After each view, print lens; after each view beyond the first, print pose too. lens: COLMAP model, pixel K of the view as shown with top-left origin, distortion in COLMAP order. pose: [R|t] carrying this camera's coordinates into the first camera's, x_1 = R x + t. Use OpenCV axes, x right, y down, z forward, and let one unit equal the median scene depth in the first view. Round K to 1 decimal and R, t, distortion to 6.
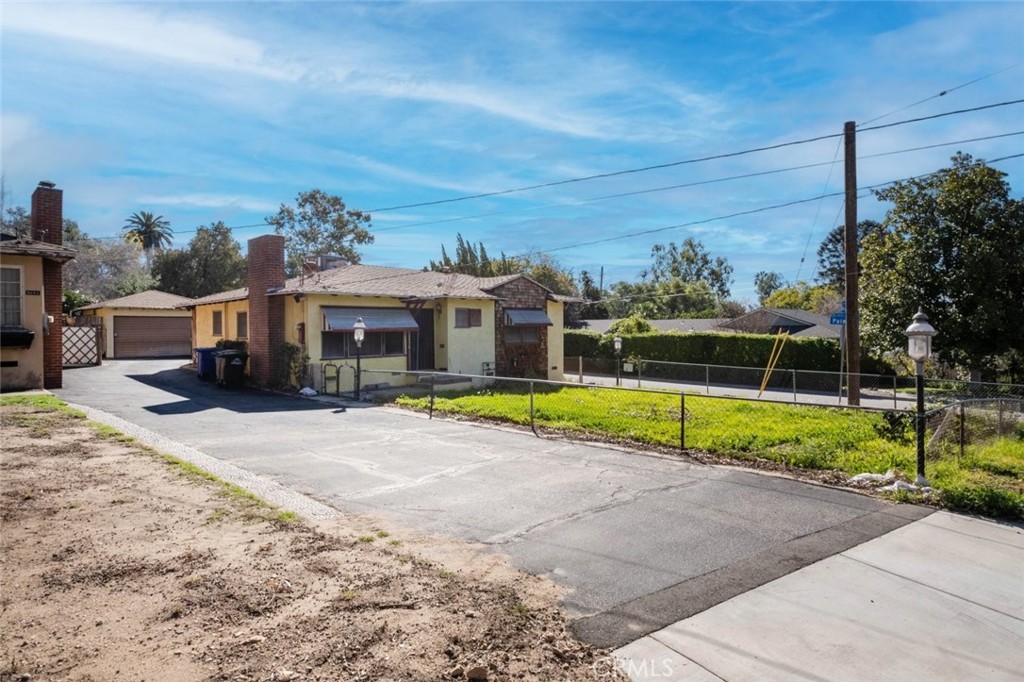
lens RADIAL K [[561.0, 0, 524.6], [0, 561.0, 329.4], [0, 0, 1]] dist [-0.018574, -0.001229]
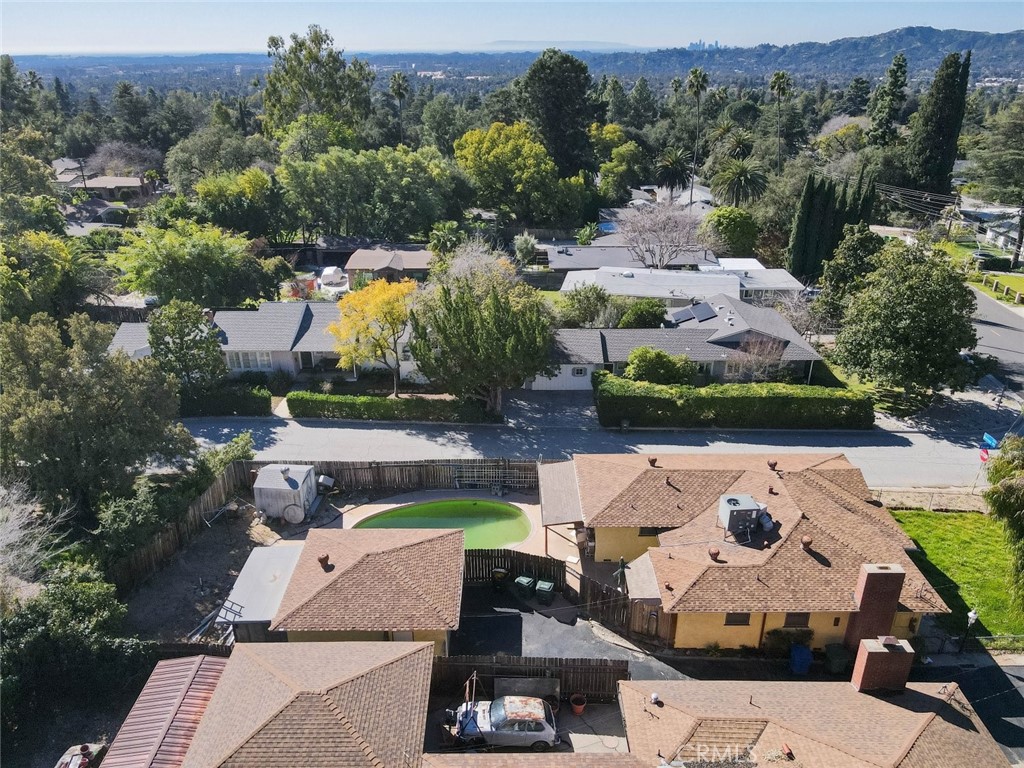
lens RADIAL K [[747.5, 0, 512.0], [0, 747.5, 384.0], [0, 0, 1]] dist [0.010694, 0.012873]
pose [[0.731335, -0.274815, 0.624201, -0.473770], [-0.003103, 0.913875, 0.405984, -0.285870], [-0.682012, -0.298847, 0.667496, 0.139699]]
